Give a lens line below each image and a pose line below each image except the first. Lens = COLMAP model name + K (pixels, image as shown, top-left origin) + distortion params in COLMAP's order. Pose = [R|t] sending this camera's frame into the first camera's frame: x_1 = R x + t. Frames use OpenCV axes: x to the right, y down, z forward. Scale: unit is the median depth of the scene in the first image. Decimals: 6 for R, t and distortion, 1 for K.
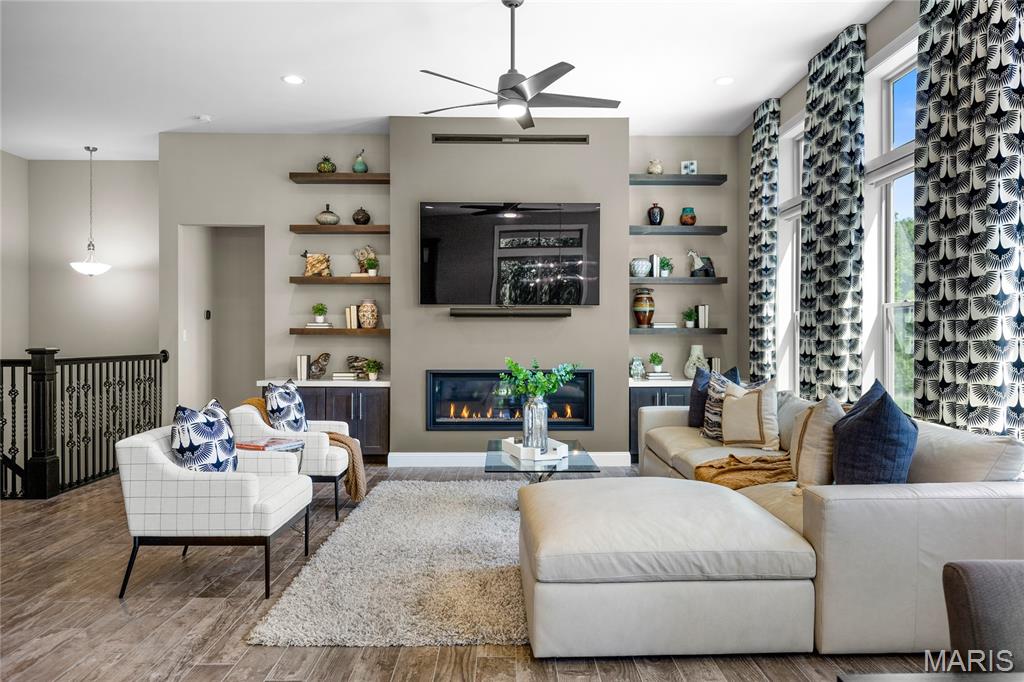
lens RADIAL K [[694.9, 0, 516.6], [0, 694.9, 337.6], [0, 0, 1]] dist [-0.002861, -0.001738]
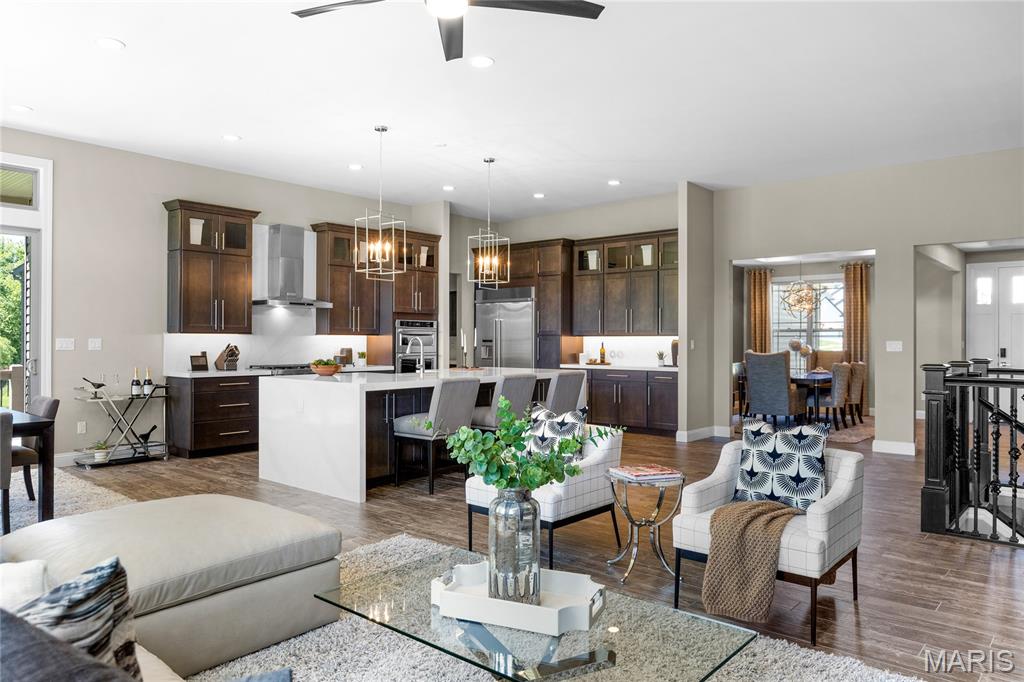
lens RADIAL K [[694.9, 0, 516.6], [0, 694.9, 337.6], [0, 0, 1]] dist [-0.002861, -0.001738]
pose [[-0.664312, -0.004175, -0.747444, 0.267940], [-0.002368, 0.999991, -0.003481, -0.011188], [0.747452, -0.000542, -0.664316, 0.916975]]
